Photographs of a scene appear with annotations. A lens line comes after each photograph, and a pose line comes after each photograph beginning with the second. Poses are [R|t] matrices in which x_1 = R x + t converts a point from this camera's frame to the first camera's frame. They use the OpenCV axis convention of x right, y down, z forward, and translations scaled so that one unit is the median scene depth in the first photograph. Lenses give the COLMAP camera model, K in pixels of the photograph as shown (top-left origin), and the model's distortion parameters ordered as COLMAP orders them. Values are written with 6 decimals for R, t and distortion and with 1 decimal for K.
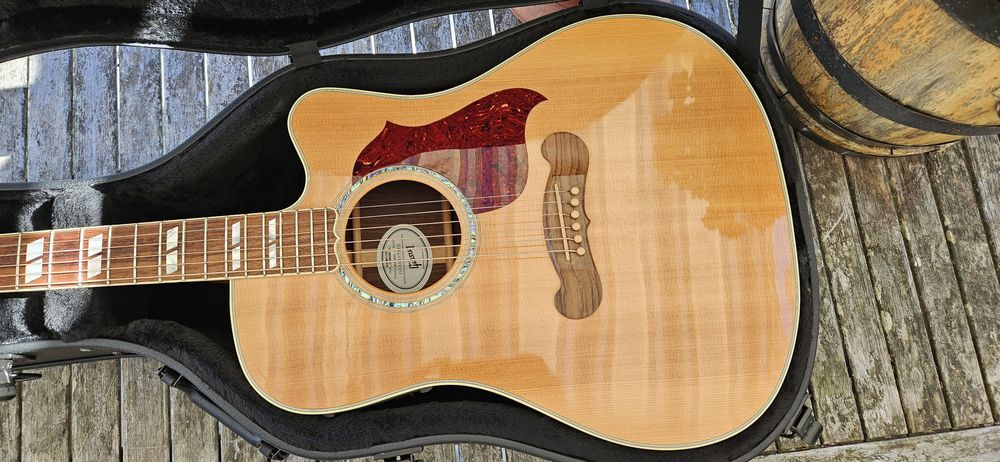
lens RADIAL K [[674.2, 0, 497.9], [0, 674.2, 230.9], [0, 0, 1]] dist [0.057511, -0.052867]
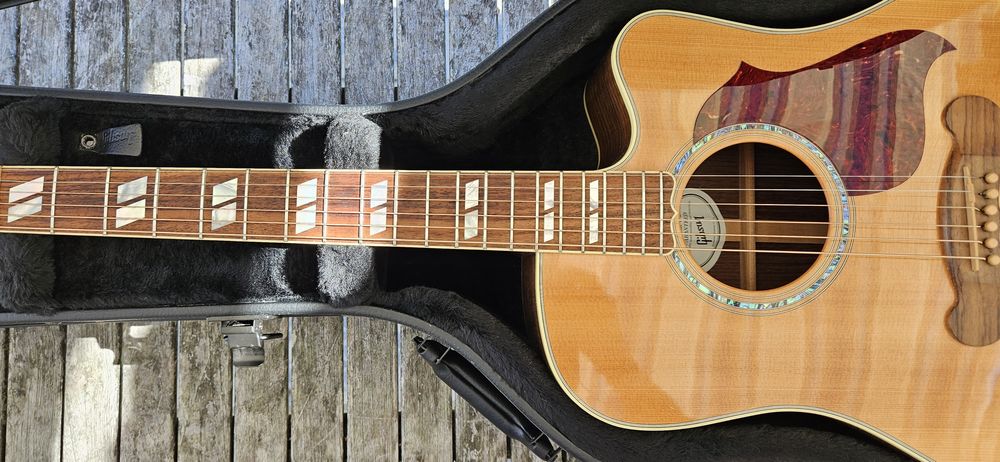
lens RADIAL K [[674.2, 0, 484.9], [0, 674.2, 241.6], [0, 0, 1]] dist [0.057511, -0.052867]
pose [[0.994368, 0.098809, -0.038324, -0.399546], [-0.092633, 0.985997, 0.138672, -0.042317], [0.051489, -0.134341, 0.989597, 0.200082]]
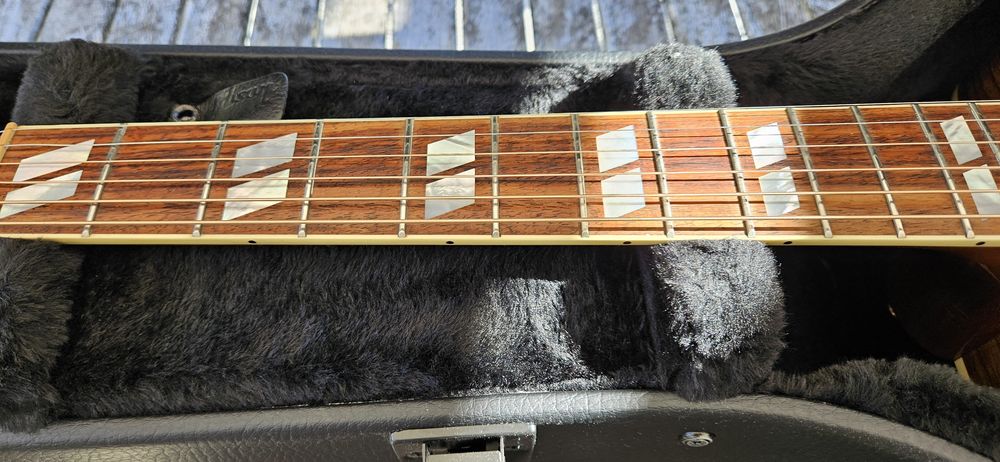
lens RADIAL K [[700.8, 0, 480.5], [0, 700.8, 241.8], [0, 0, 1]] dist [0.027721, -0.018074]
pose [[0.994668, 0.030838, -0.098408, -0.658008], [-0.061857, 0.941934, -0.330051, 0.197367], [0.082516, 0.334378, 0.938820, 0.588181]]
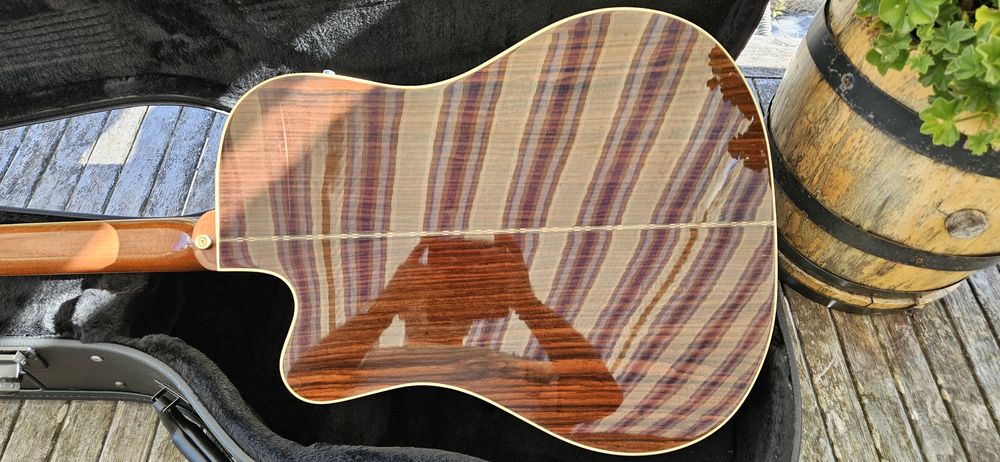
lens RADIAL K [[674.2, 0, 497.0], [0, 674.2, 227.3], [0, 0, 1]] dist [0.057511, -0.052867]
pose [[0.993320, 0.092649, -0.068788, 0.069782], [-0.112636, 0.908022, -0.403496, 0.334930], [0.025078, 0.408548, 0.912392, -0.039658]]
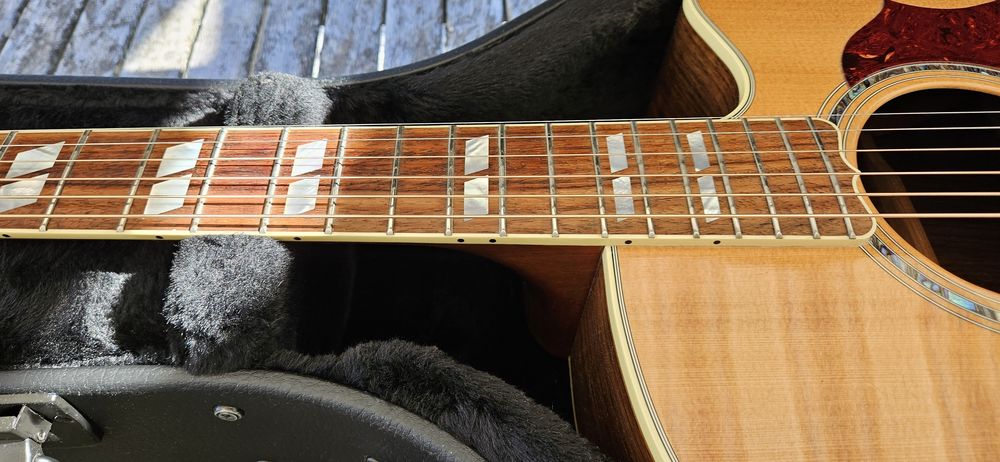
lens RADIAL K [[696.5, 0, 483.4], [0, 696.5, 234.0], [0, 0, 1]] dist [0.013222, -0.010647]
pose [[0.994601, 0.033725, -0.098143, -0.400194], [-0.070350, 0.914367, -0.398728, 0.222166], [0.076291, 0.403480, 0.911803, 0.571629]]
